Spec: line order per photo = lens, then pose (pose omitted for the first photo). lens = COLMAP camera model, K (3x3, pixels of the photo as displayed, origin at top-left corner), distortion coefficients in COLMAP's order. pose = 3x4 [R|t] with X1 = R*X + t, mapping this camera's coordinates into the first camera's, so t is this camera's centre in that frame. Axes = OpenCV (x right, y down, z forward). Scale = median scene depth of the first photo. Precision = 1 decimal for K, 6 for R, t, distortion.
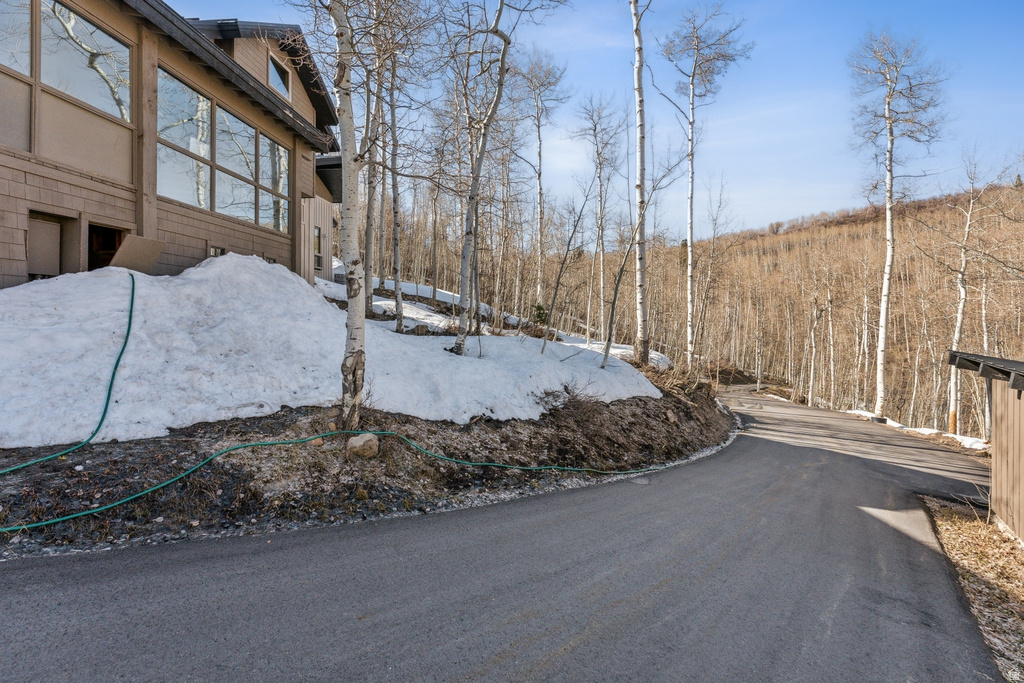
lens RADIAL K [[406.5, 0, 509.3], [0, 406.5, 311.2], [0, 0, 1]] dist [0.000453, -0.000042]
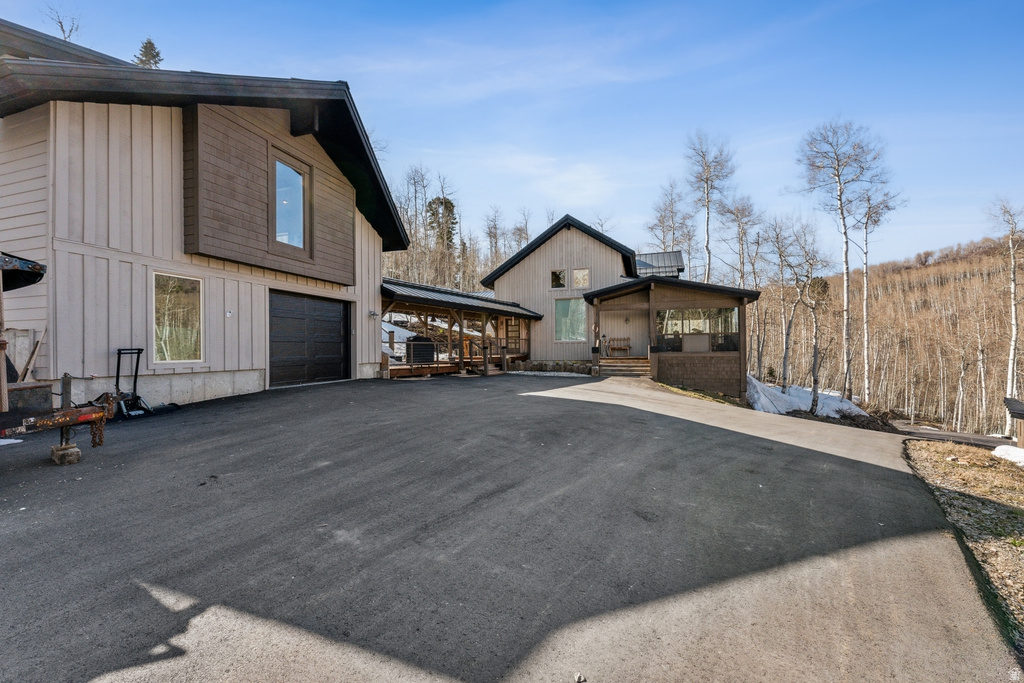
lens RADIAL K [[415.8, 0, 507.2], [0, 415.8, 345.5], [0, 0, 1]] dist [0.000857, -0.000114]
pose [[0.978732, -0.012026, -0.204791, -0.433535], [0.012097, 0.999926, -0.000907, -0.077142], [0.204787, -0.001589, 0.978805, -0.647233]]
